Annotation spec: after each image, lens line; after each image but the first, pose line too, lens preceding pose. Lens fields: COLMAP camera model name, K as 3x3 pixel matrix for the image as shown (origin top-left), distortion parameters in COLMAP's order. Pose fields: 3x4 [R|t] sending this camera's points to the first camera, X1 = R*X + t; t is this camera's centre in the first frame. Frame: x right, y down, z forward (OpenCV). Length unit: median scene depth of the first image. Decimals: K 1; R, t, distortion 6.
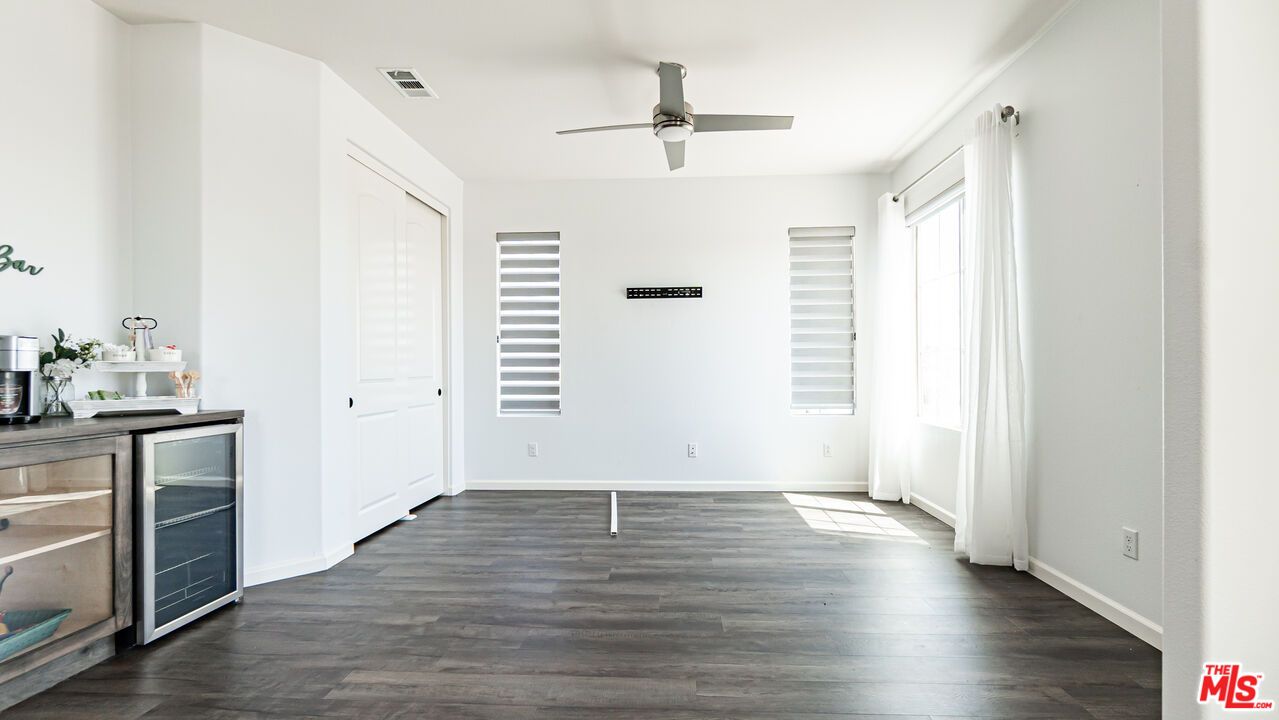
lens RADIAL K [[551.4, 0, 641.4], [0, 551.4, 366.2], [0, 0, 1]] dist [-0.002339, -0.000316]
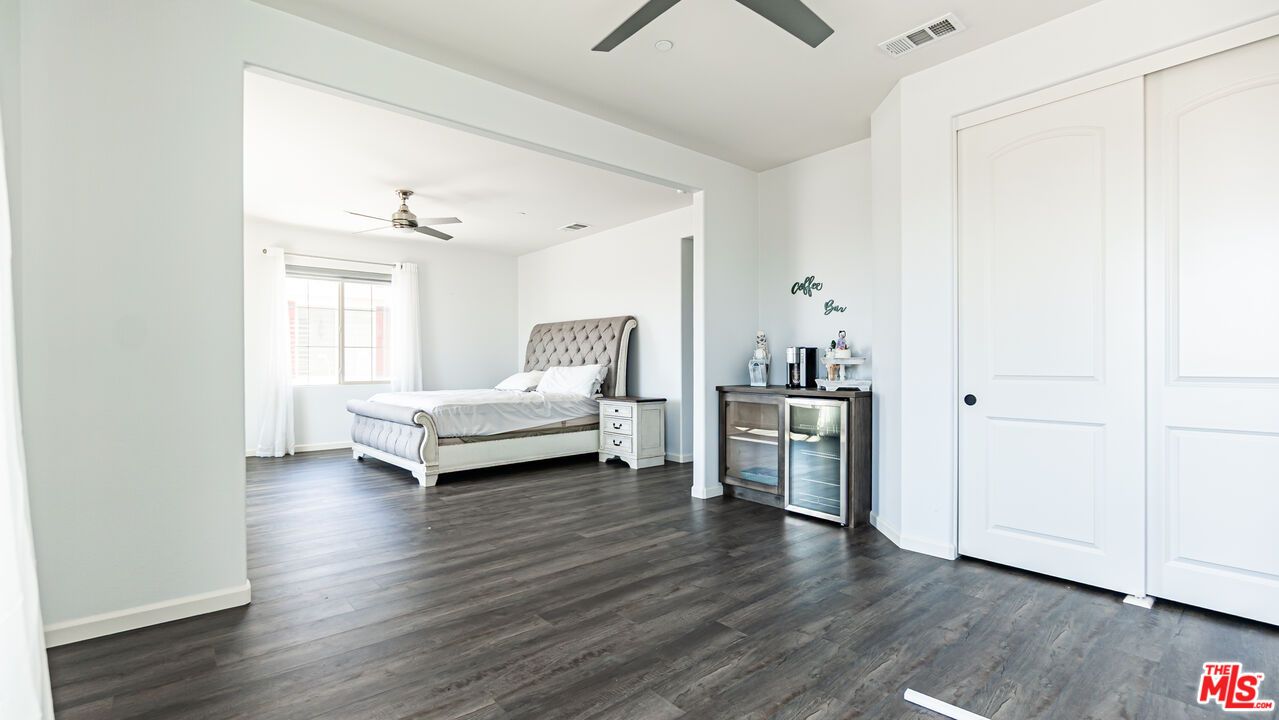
lens RADIAL K [[551.4, 0, 641.4], [0, 551.4, 366.2], [0, 0, 1]] dist [-0.002339, -0.000316]
pose [[-0.694928, 0.015222, -0.718919, 0.648057], [0.011170, 0.999884, 0.010373, -0.006953], [0.718993, -0.000822, -0.695017, 1.594913]]
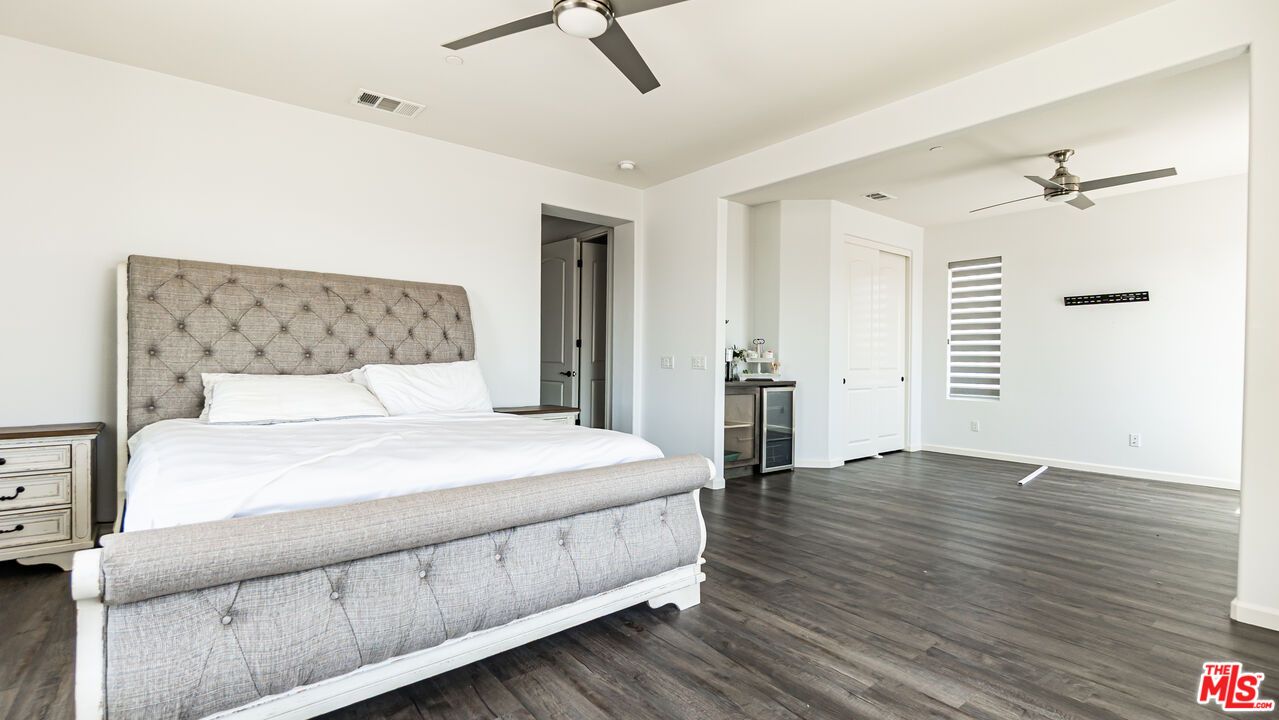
lens RADIAL K [[538.6, 0, 653.9], [0, 538.6, 363.4], [0, 0, 1]] dist [-0.000606, -0.000028]
pose [[0.670297, 0.016042, -0.741920, 0.452798], [-0.010675, 0.999871, 0.011975, -0.006990], [0.742016, -0.000107, 0.670382, -0.802094]]
